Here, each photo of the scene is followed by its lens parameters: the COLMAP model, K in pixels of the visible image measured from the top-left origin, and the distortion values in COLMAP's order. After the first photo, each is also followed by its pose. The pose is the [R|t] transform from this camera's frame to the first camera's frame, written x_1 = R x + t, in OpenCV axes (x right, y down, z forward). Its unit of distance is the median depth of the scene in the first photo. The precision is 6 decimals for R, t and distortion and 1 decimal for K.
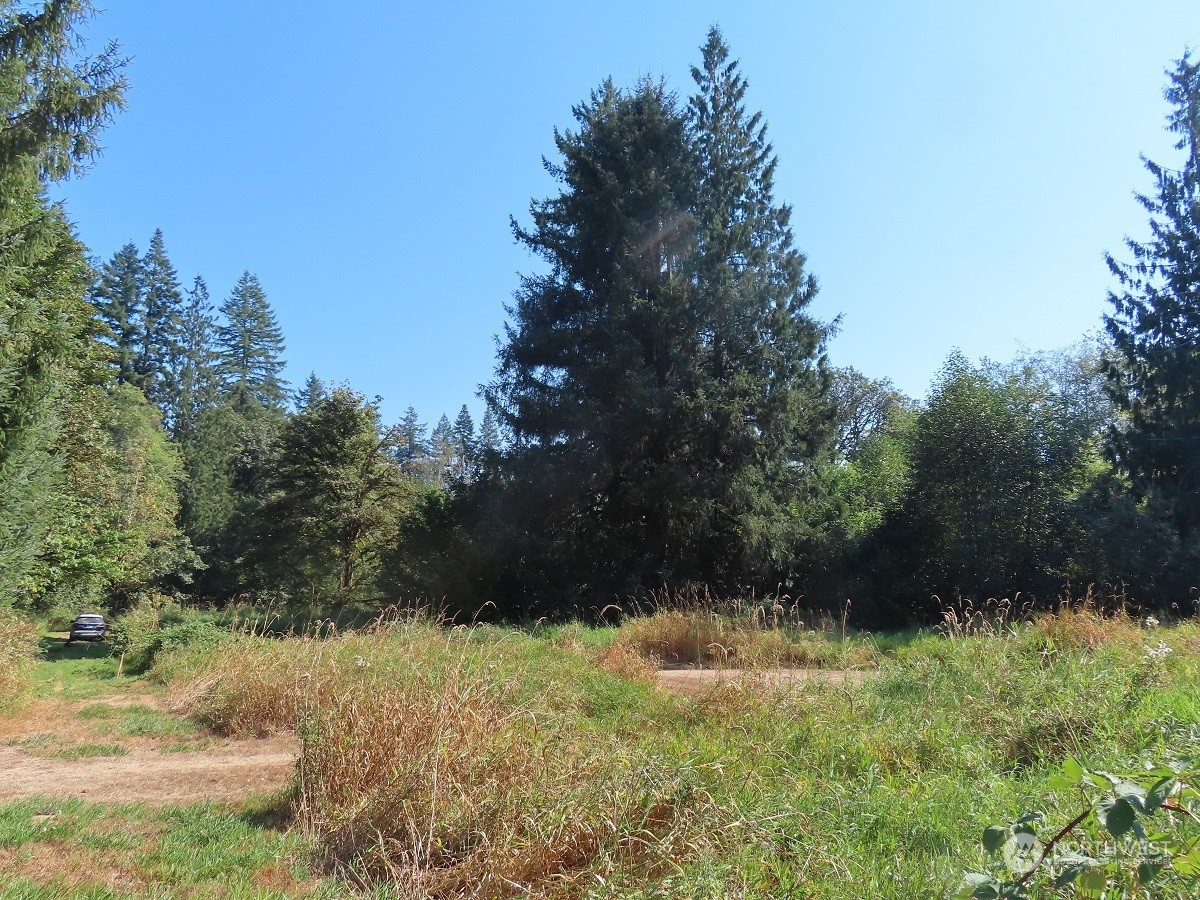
lens RADIAL K [[861.9, 0, 594.9], [0, 861.9, 453.2], [0, 0, 1]] dist [-0.014143, 0.011330]
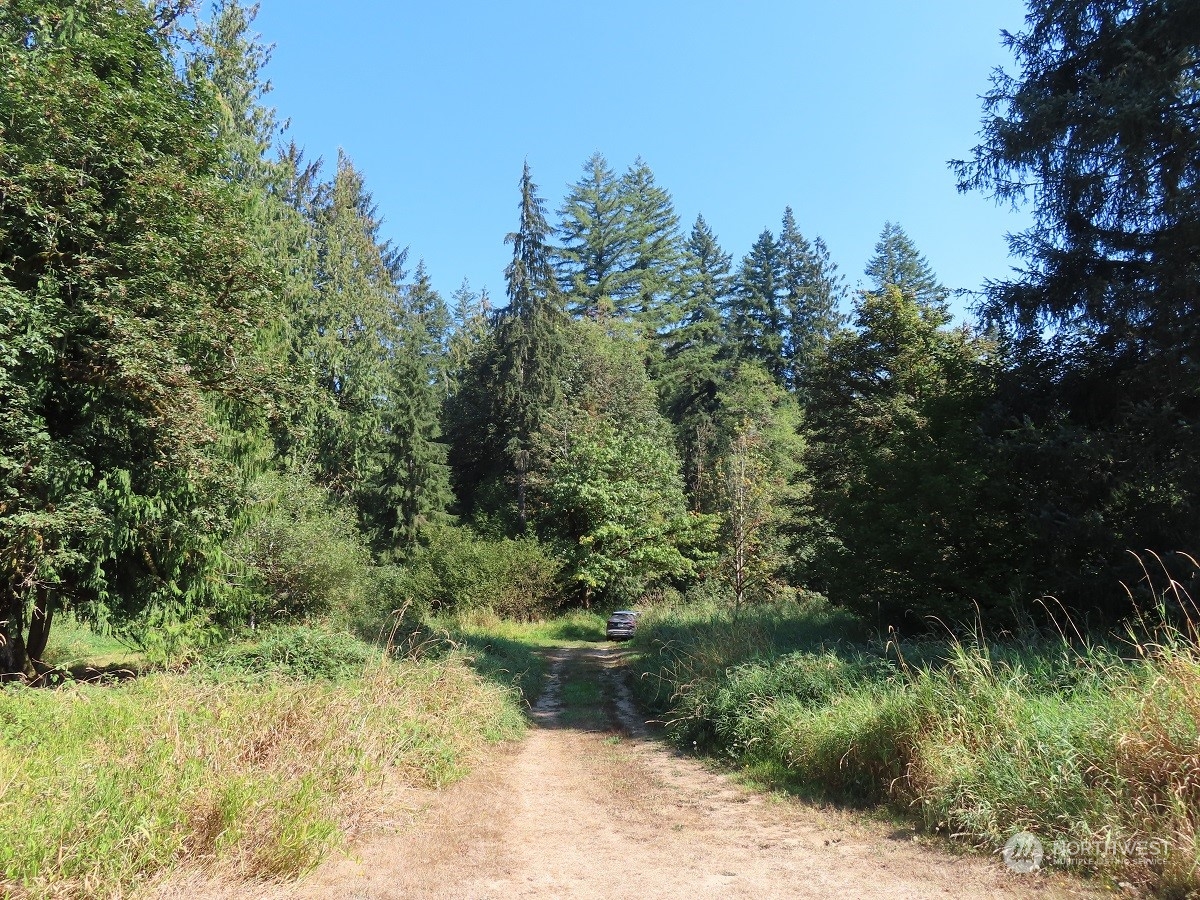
lens RADIAL K [[861.9, 0, 600.8], [0, 861.9, 445.9], [0, 0, 1]] dist [-0.014143, 0.011330]
pose [[0.654189, -0.139018, -0.743445, 0.042832], [0.138953, 0.988322, -0.062537, 0.044603], [0.743457, -0.062393, 0.665867, 0.250397]]
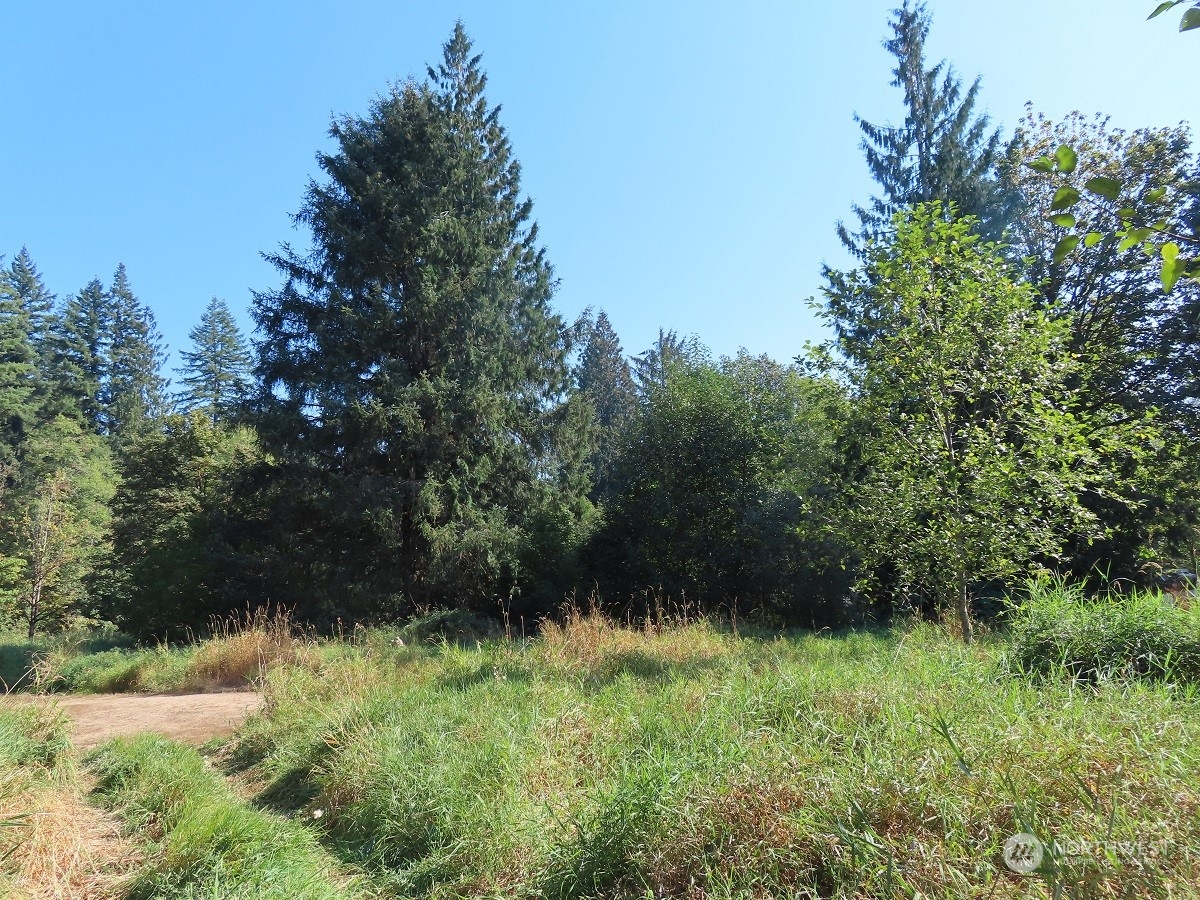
lens RADIAL K [[861.9, 0, 604.2], [0, 861.9, 449.1], [0, 0, 1]] dist [-0.014143, 0.011330]
pose [[0.994562, -0.054729, -0.088607, 0.201908], [0.054358, 0.998500, -0.006592, 0.002101], [0.088835, 0.001740, 0.996045, 0.023723]]
